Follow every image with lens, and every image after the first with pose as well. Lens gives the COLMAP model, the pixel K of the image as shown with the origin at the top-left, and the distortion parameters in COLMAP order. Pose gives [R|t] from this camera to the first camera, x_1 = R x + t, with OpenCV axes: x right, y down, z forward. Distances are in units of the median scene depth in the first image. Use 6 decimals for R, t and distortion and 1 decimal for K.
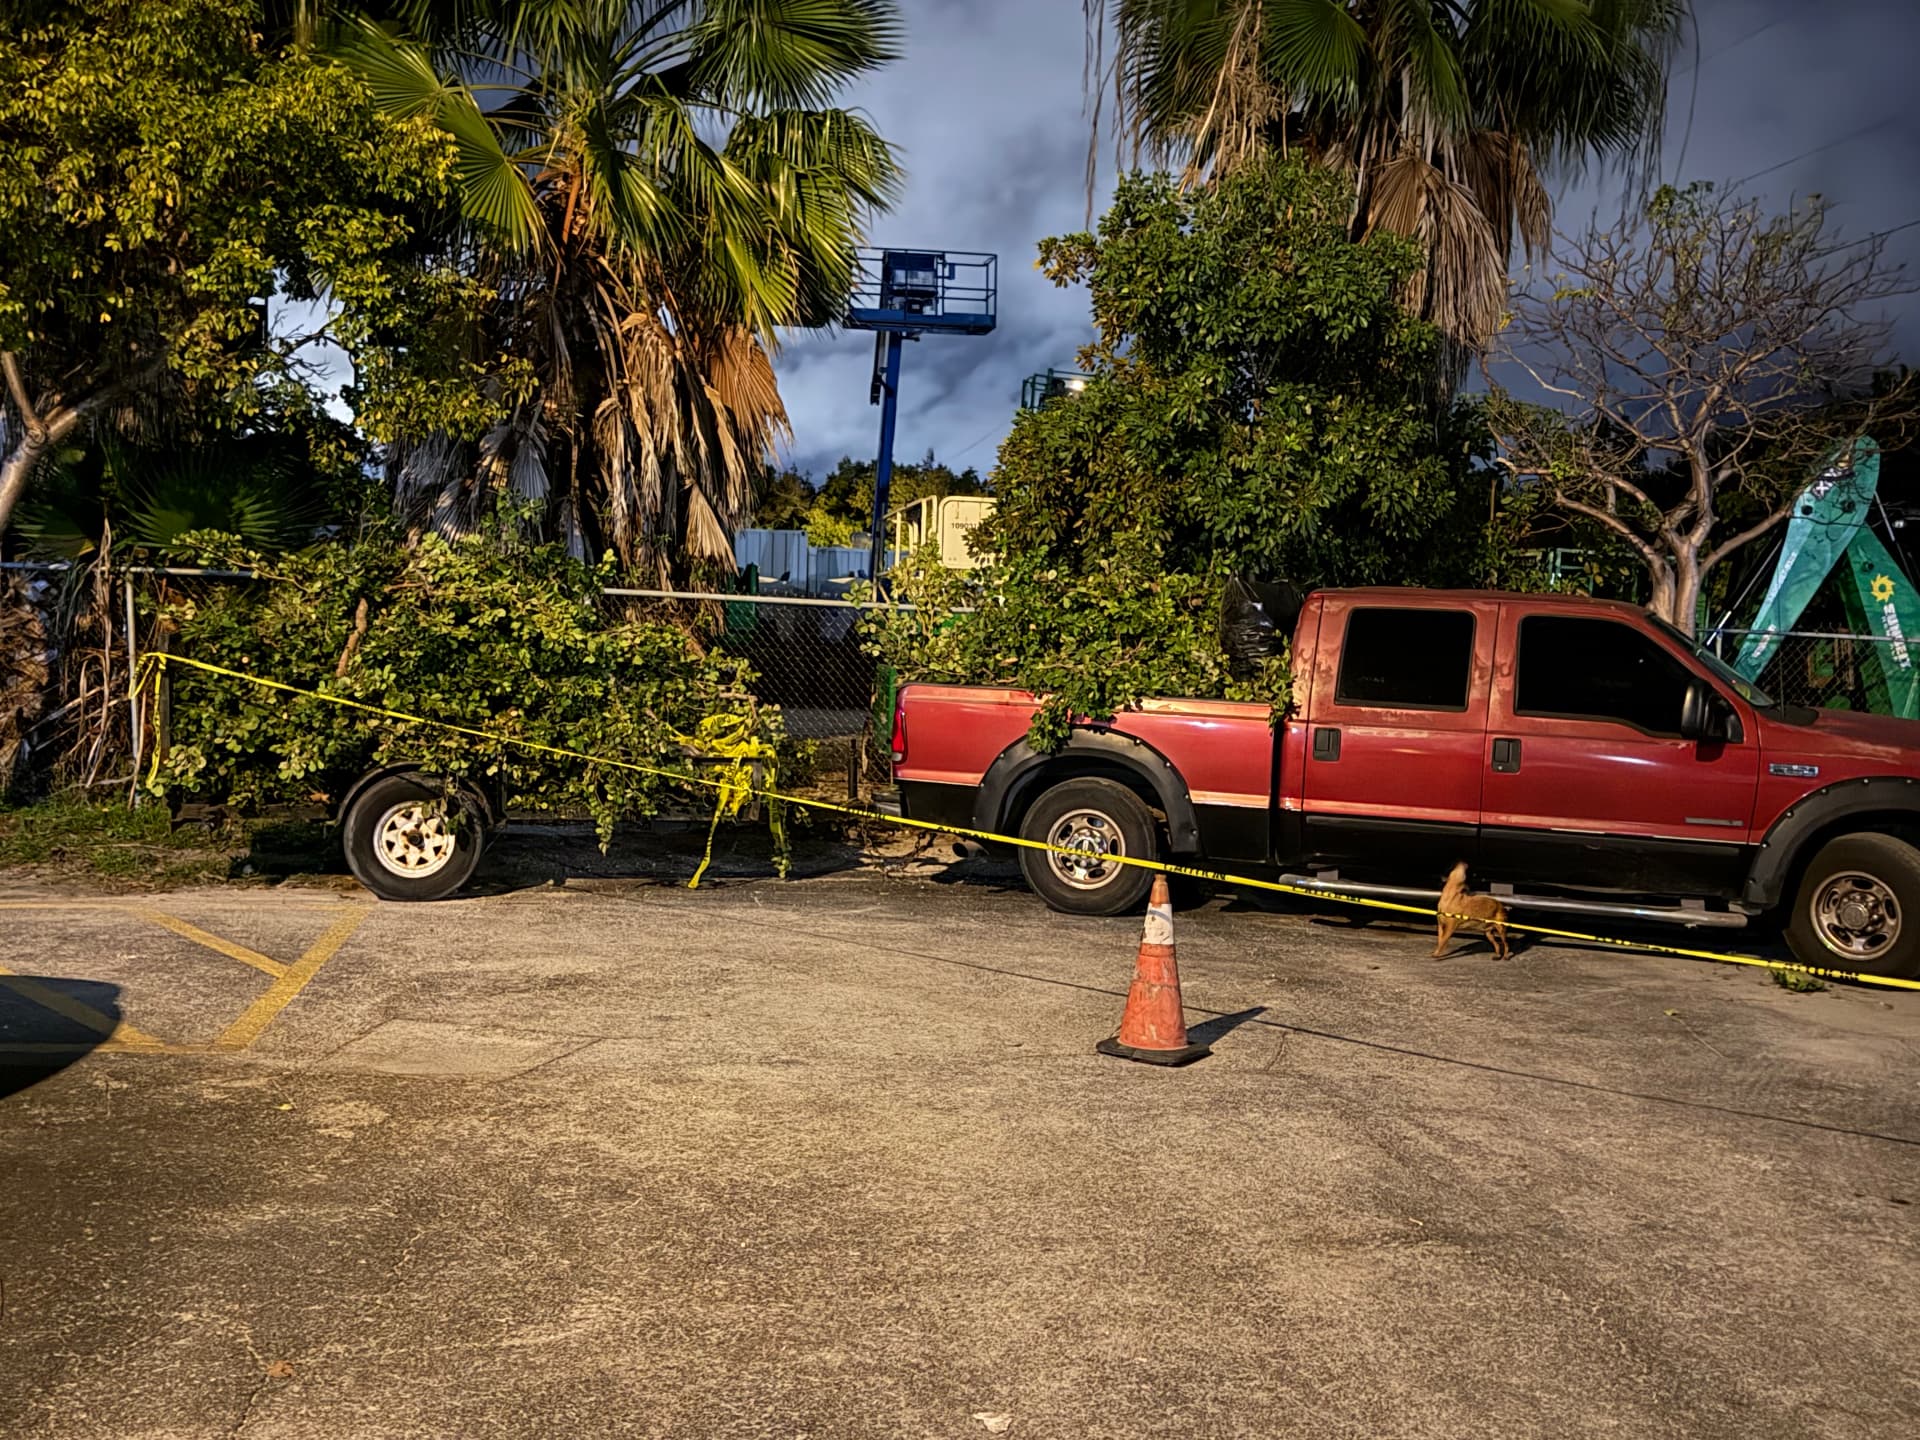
lens RADIAL K [[2027.7, 0, 958.6], [0, 2027.7, 708.8], [0, 0, 1]] dist [0.159974, -0.380667]
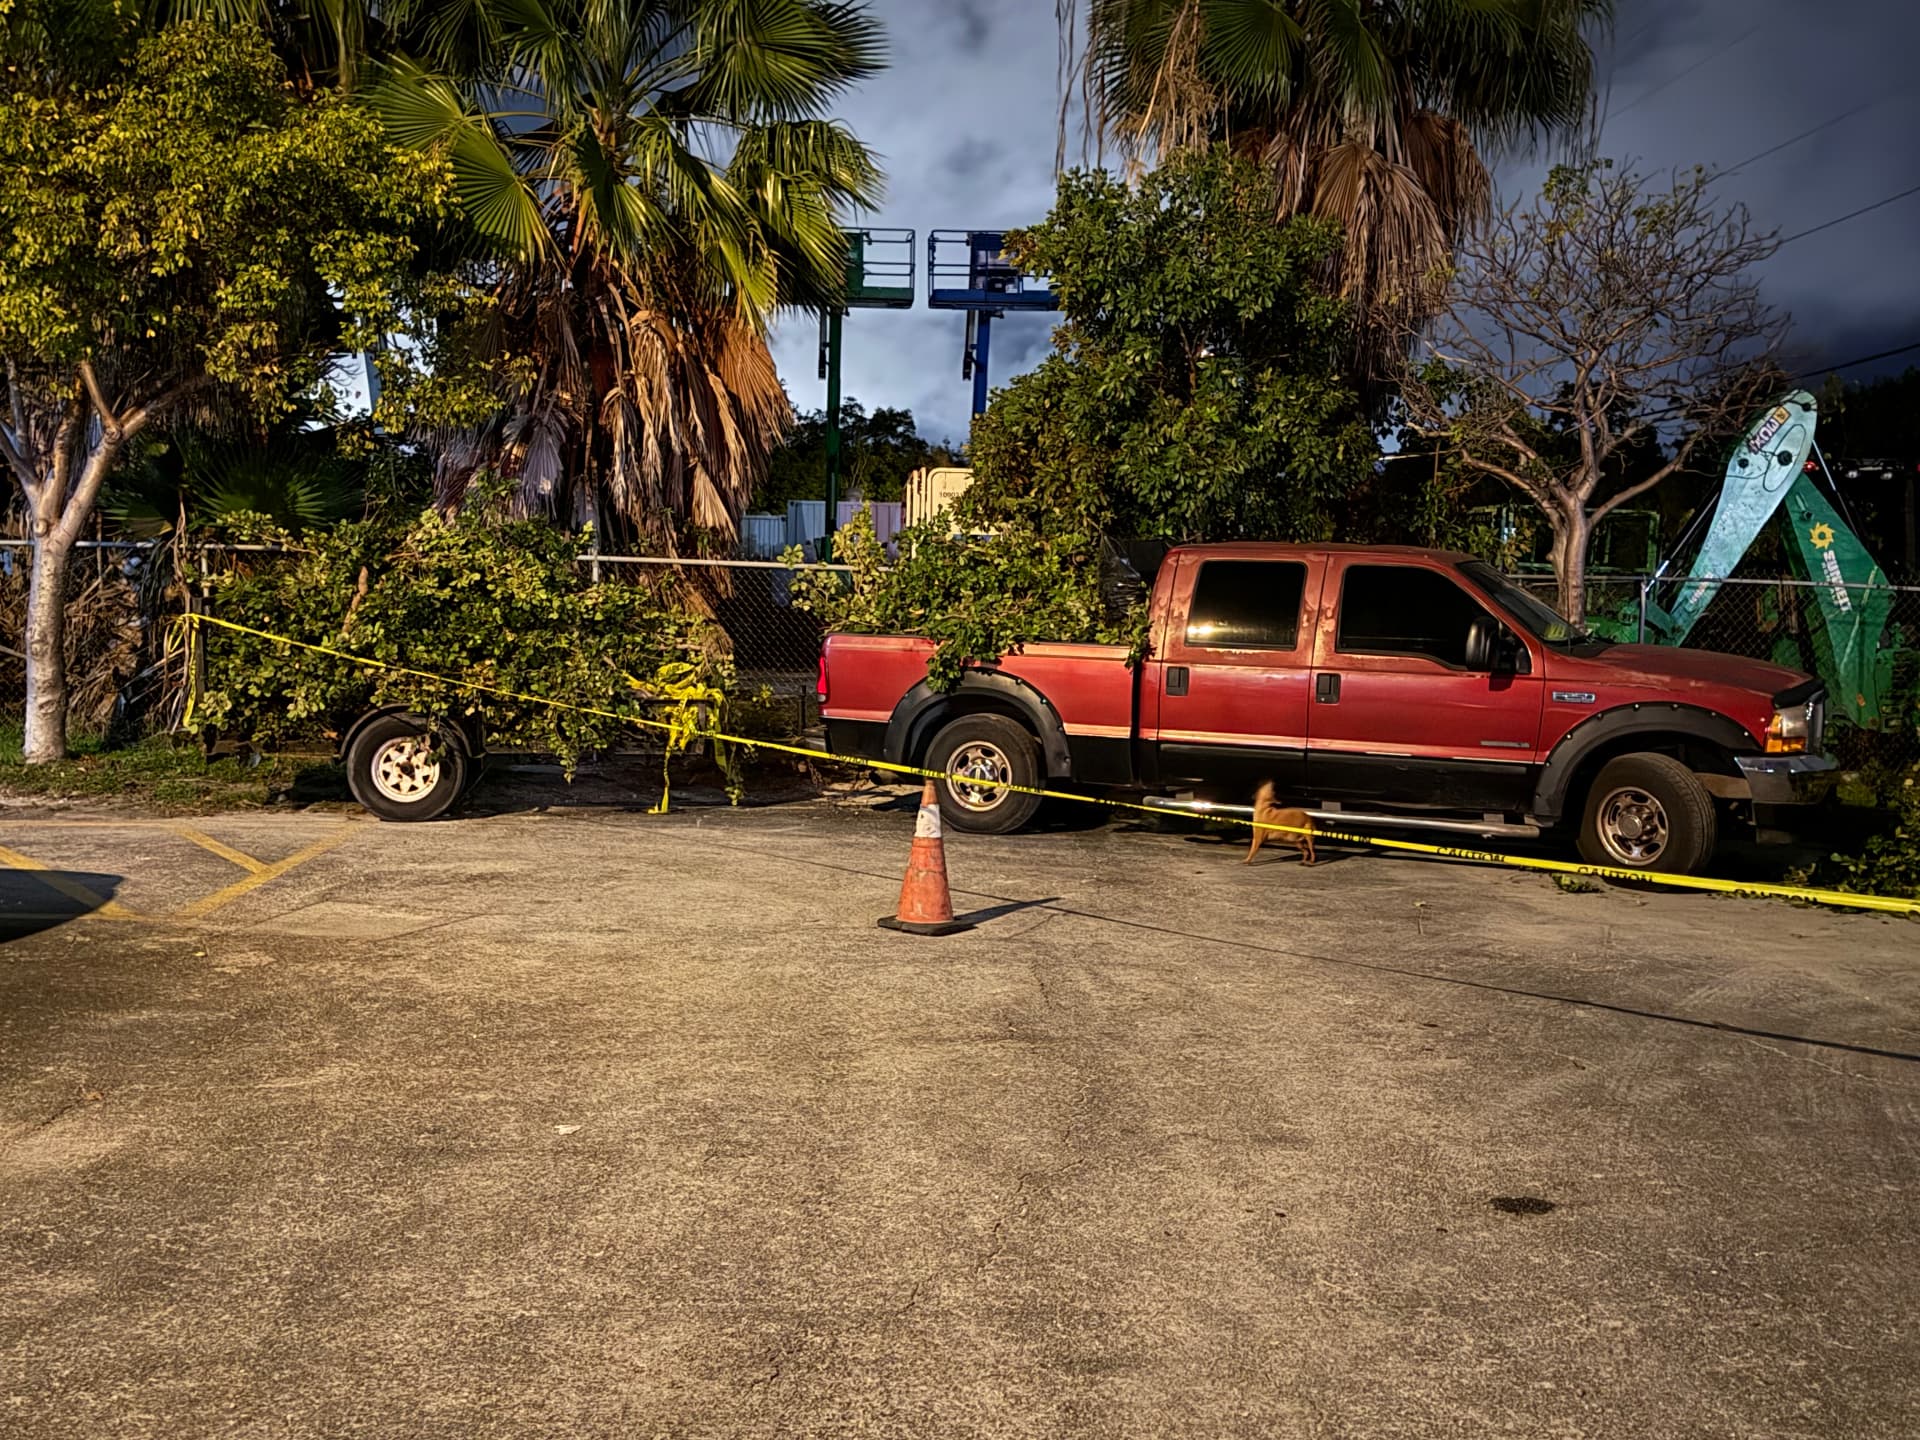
lens RADIAL K [[2059.1, 0, 960.0], [0, 2059.1, 720.0], [0, 0, 1]] dist [0.184745, -0.474338]
pose [[0.994159, -0.008543, -0.107584, 0.173673], [0.010438, 0.999800, 0.017069, 0.017186], [0.107417, -0.018092, 0.994049, -0.151982]]
